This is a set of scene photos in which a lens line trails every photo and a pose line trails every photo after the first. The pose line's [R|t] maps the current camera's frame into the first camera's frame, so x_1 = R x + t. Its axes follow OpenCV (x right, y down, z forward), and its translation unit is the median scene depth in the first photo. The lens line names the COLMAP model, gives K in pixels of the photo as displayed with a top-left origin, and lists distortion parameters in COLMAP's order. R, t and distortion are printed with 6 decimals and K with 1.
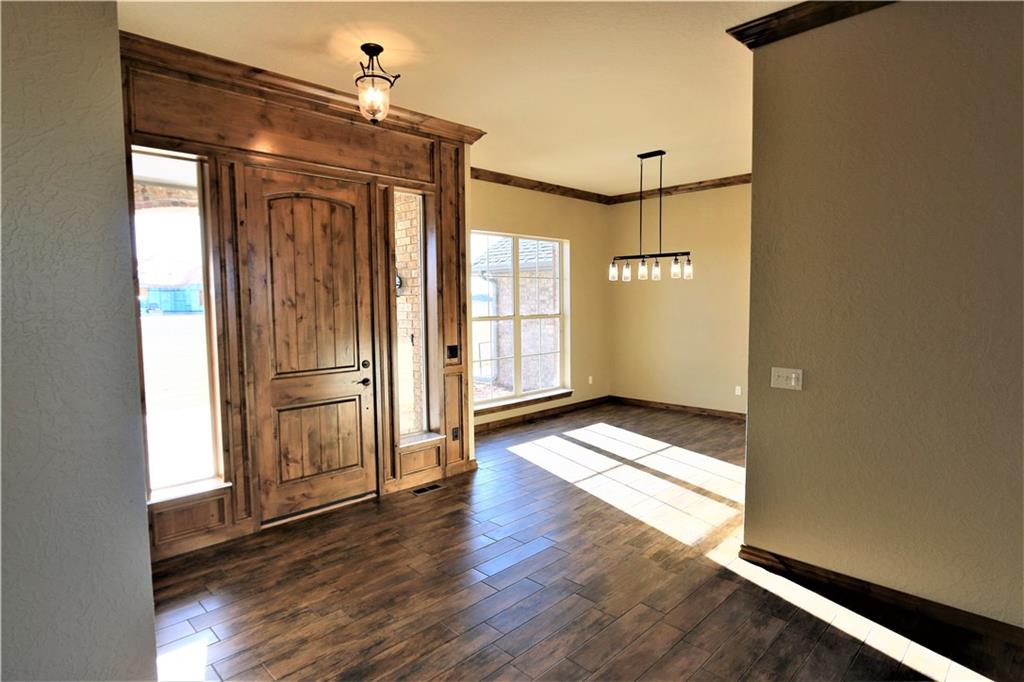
lens RADIAL K [[557.9, 0, 511.9], [0, 557.9, 338.8], [0, 0, 1]] dist [0.001327, 0.000261]
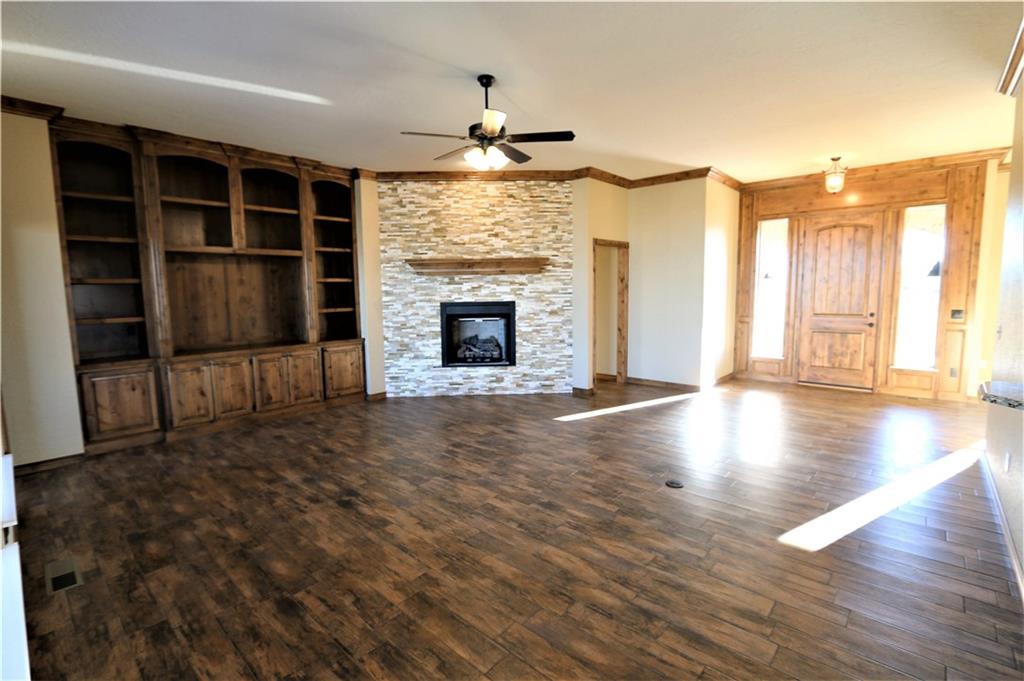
lens RADIAL K [[468.4, 0, 512.8], [0, 468.4, 336.7], [0, 0, 1]] dist [-0.001137, -0.000083]
pose [[0.064097, 0.117432, -0.991010, 1.206997], [-0.058915, 0.991766, 0.113711, 0.013470], [0.996203, 0.051097, 0.070488, -0.243249]]
